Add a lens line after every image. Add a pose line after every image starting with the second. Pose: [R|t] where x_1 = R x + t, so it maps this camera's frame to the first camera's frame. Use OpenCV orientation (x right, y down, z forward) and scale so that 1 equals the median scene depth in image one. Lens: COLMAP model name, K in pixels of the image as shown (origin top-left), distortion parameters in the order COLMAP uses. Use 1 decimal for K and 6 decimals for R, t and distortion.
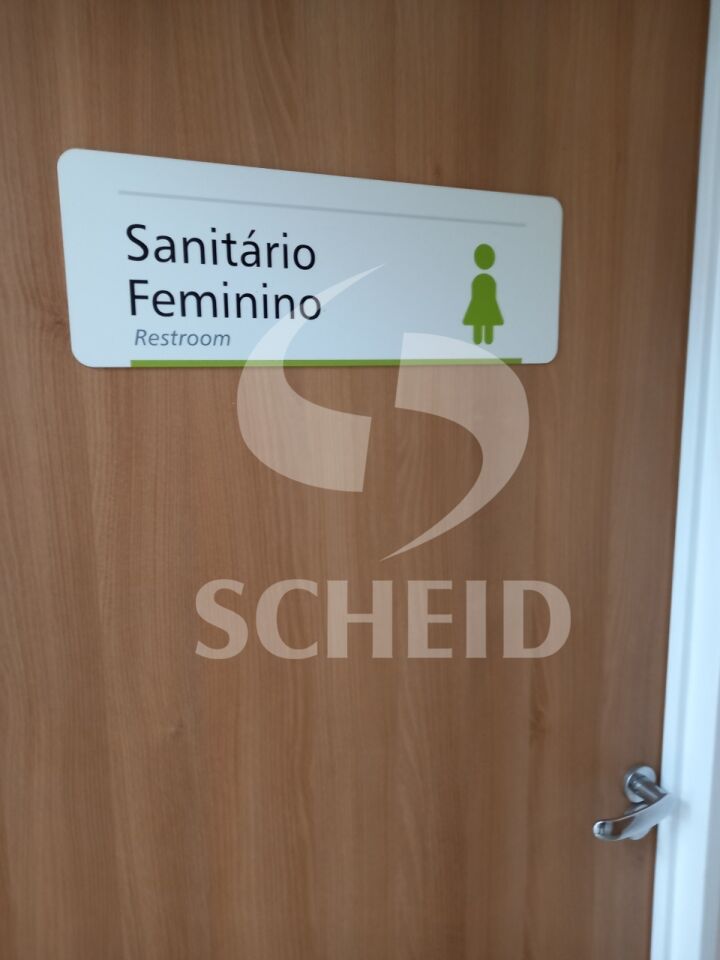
lens RADIAL K [[707.5, 0, 360.0], [0, 707.5, 480.0], [0, 0, 1]] dist [0.063904, -0.000142]
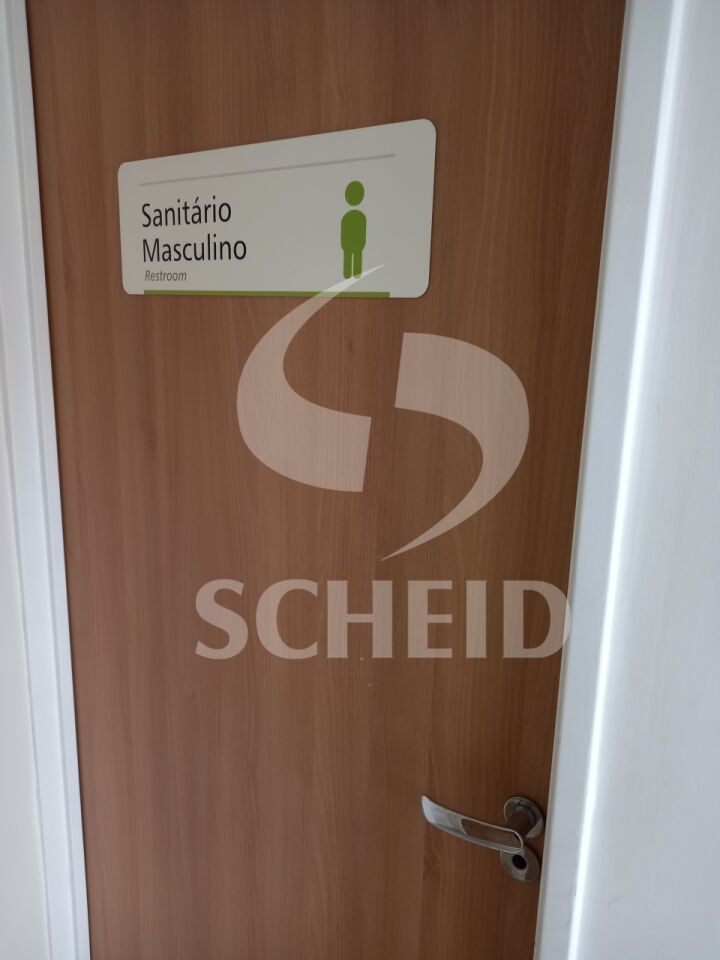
lens RADIAL K [[700.0, 0, 360.0], [0, 700.0, 480.0], [0, 0, 1]] dist [-0.002563, -0.000735]
pose [[0.541931, 0.228085, -0.808880, 1.267458], [-0.152130, 0.973192, 0.172493, -0.092656], [0.826539, 0.029575, 0.562102, 0.502297]]
